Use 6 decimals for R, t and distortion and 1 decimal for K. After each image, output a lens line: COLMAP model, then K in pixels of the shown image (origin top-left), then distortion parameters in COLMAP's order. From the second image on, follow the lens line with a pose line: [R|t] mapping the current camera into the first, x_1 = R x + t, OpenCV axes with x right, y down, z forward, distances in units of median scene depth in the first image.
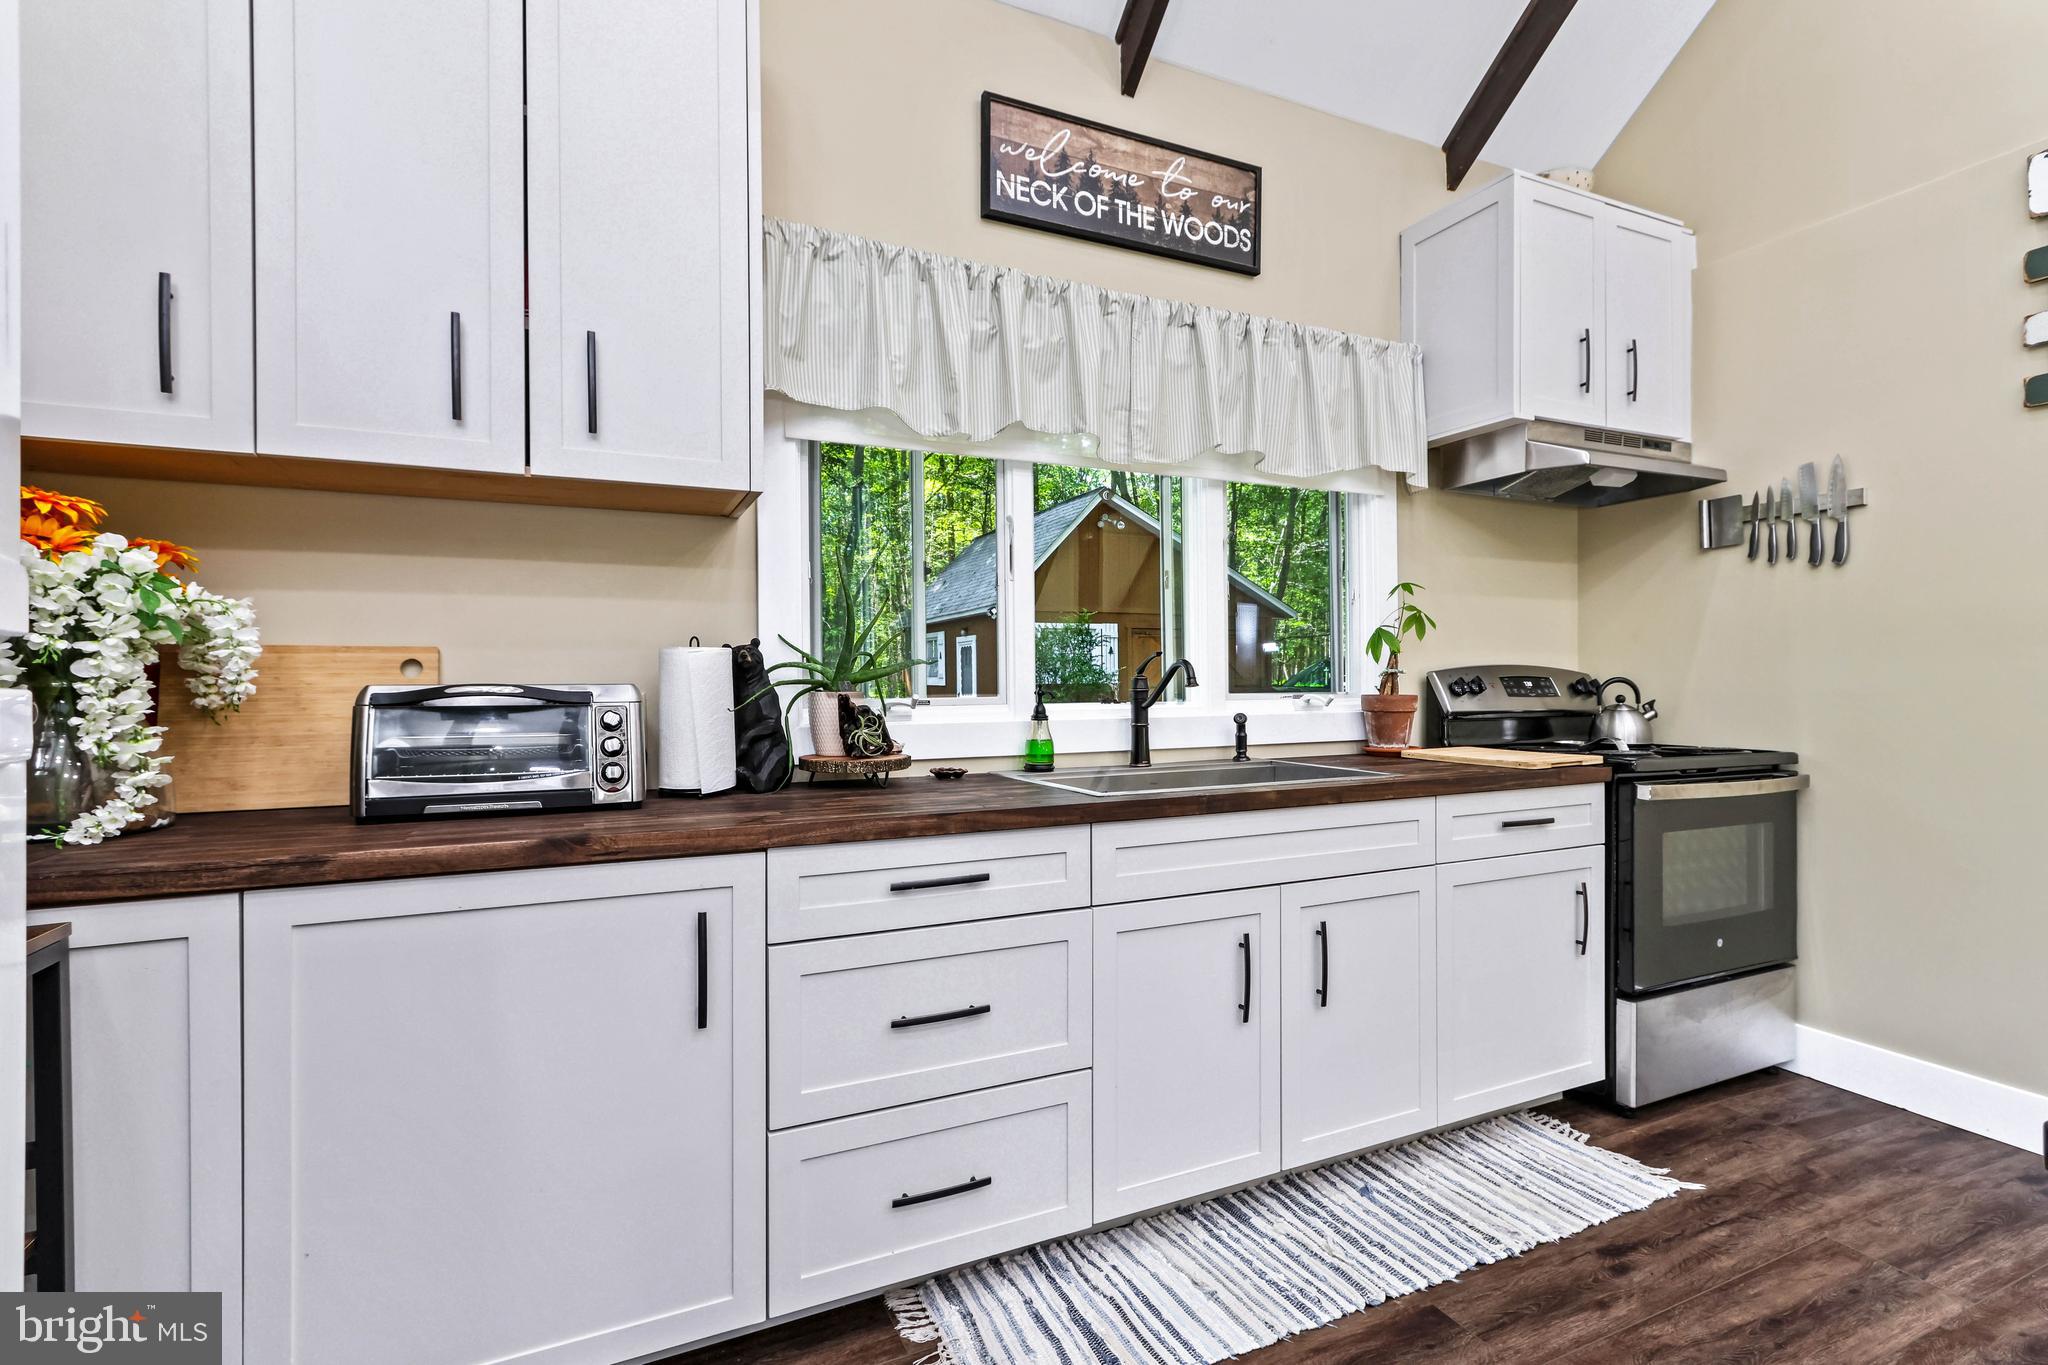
lens RADIAL K [[955.5, 0, 1030.1], [0, 955.5, 684.3], [0, 0, 1]] dist [0.001105, 0.000537]
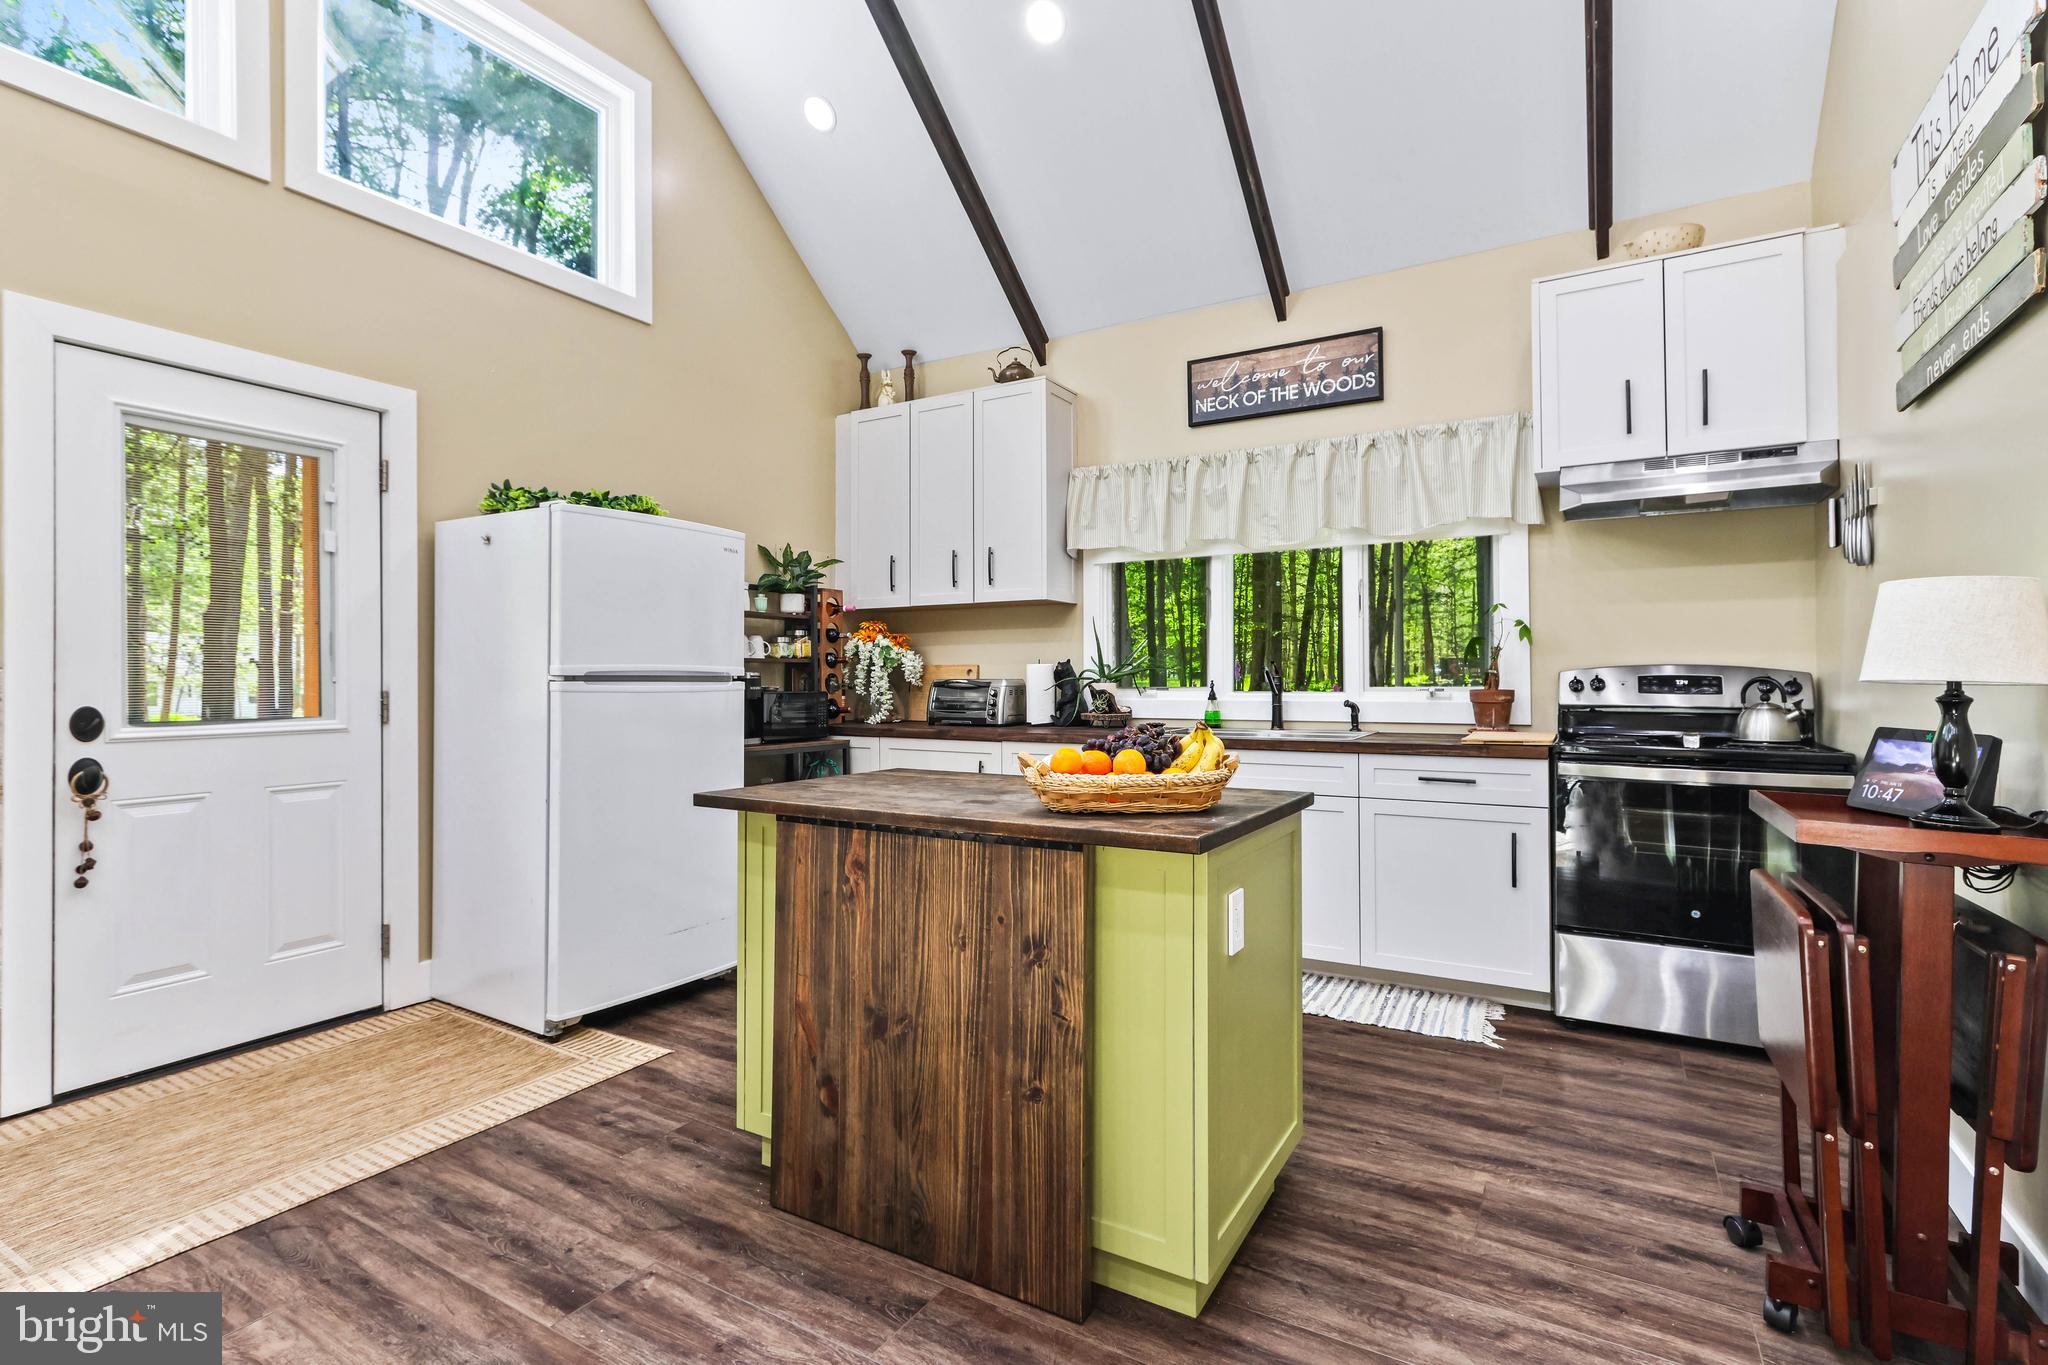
lens RADIAL K [[963.5, 0, 1023.6], [0, 963.5, 666.3], [0, 0, 1]] dist [0.002436, 0.000362]
pose [[0.565359, -0.004166, -0.824834, 1.303574], [-0.001175, 0.999982, -0.005855, -0.014748], [0.824844, 0.004279, 0.565344, -0.318647]]
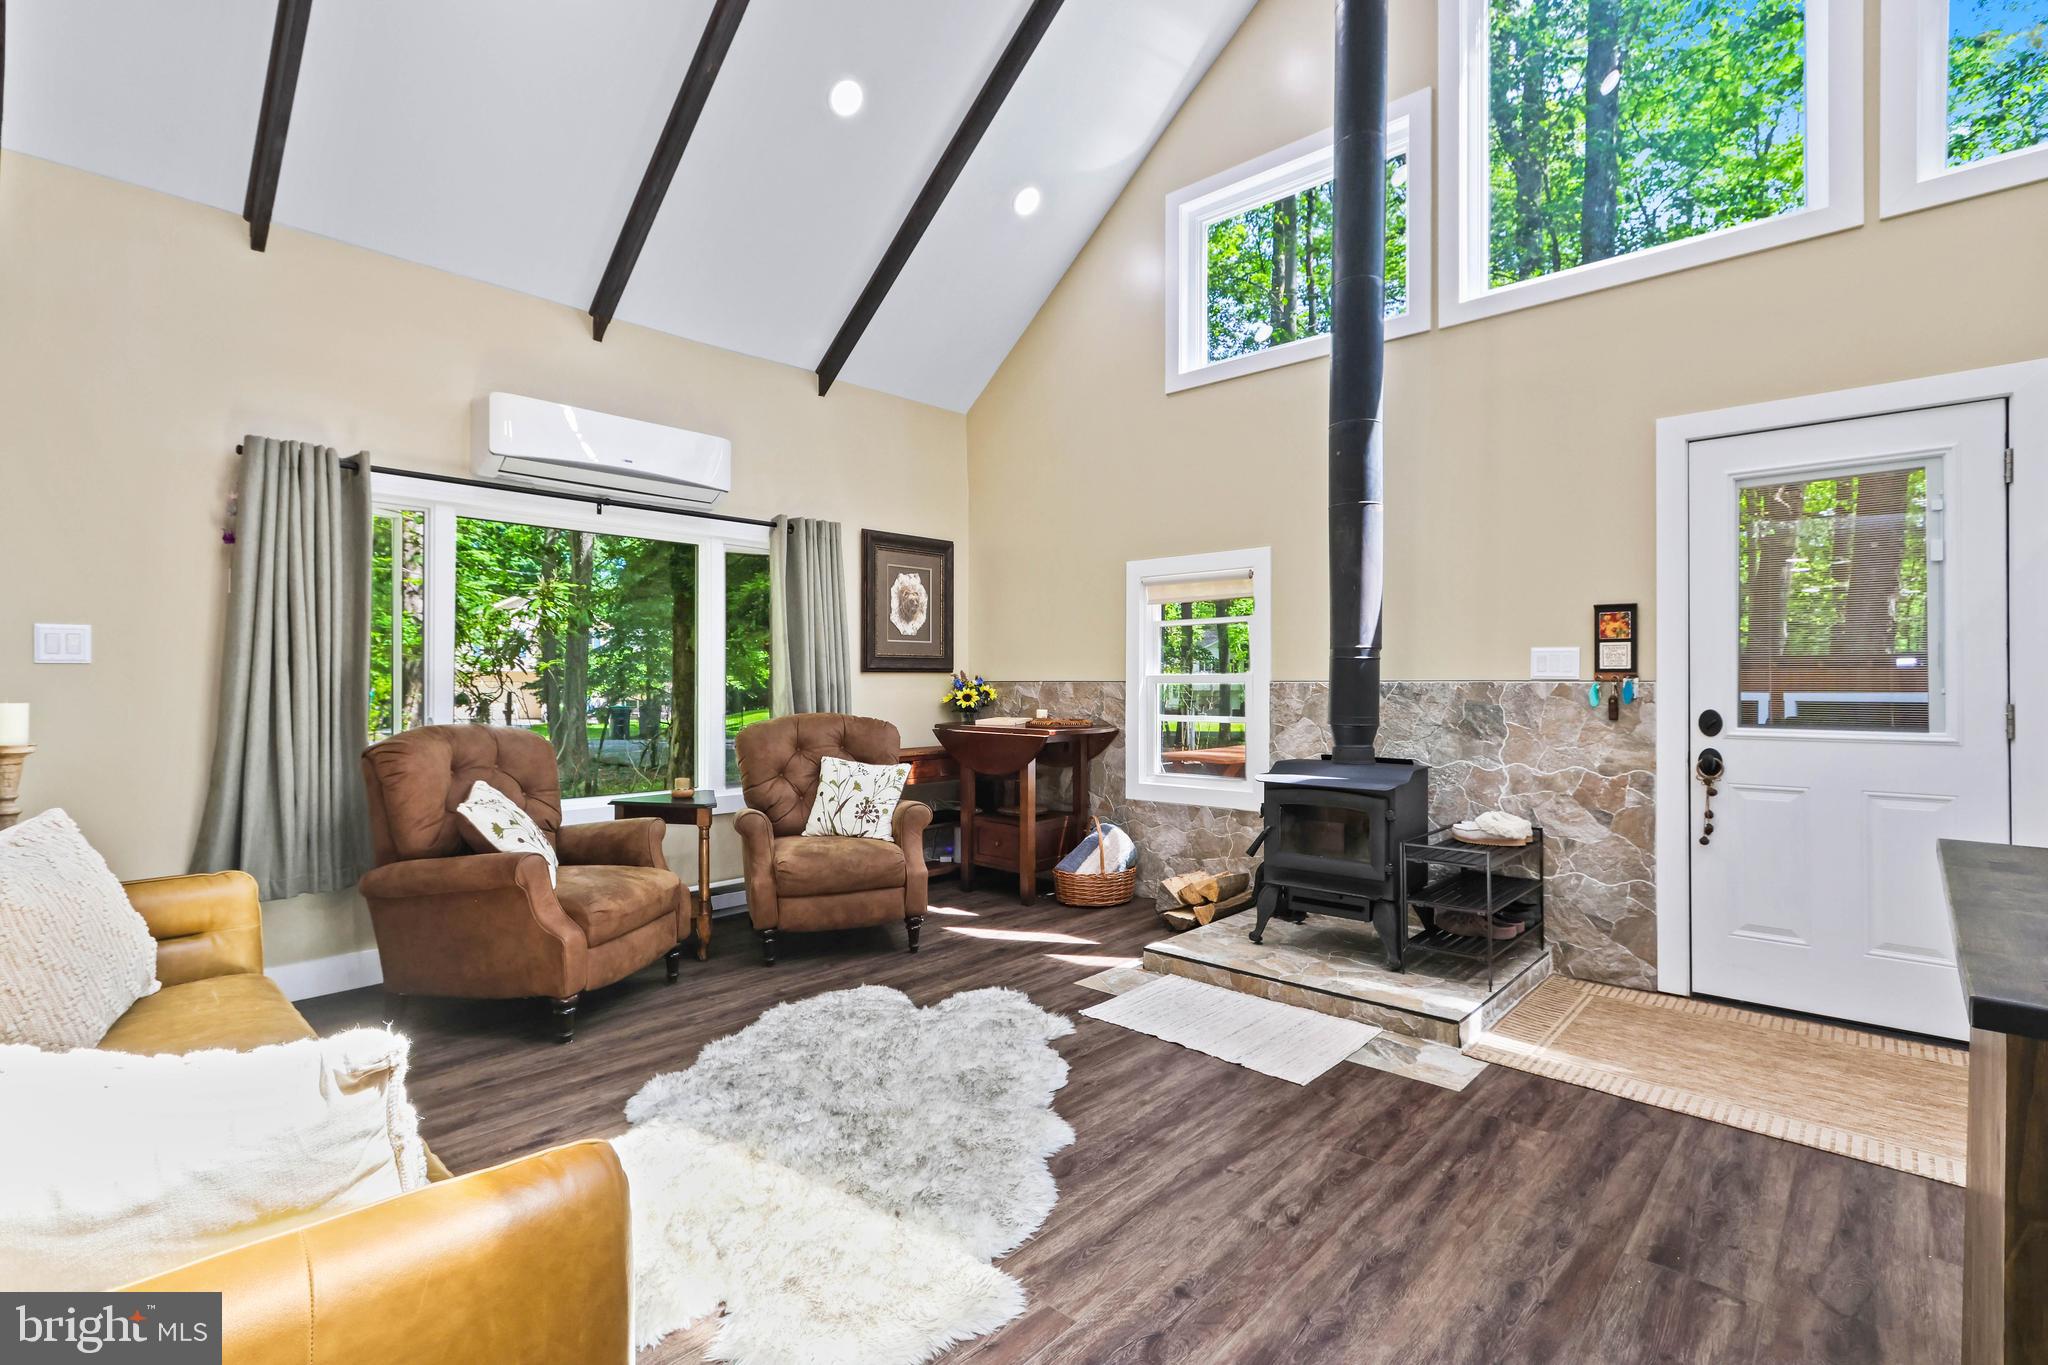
lens RADIAL K [[947.0, 0, 1018.6], [0, 947.0, 680.8], [0, 0, 1]] dist [-0.000366, 0.000527]
pose [[-0.926989, 0.007000, -0.375024, 1.300478], [0.007273, 0.999973, 0.000689, -0.026517], [0.375018, -0.002089, -0.927015, 0.349444]]
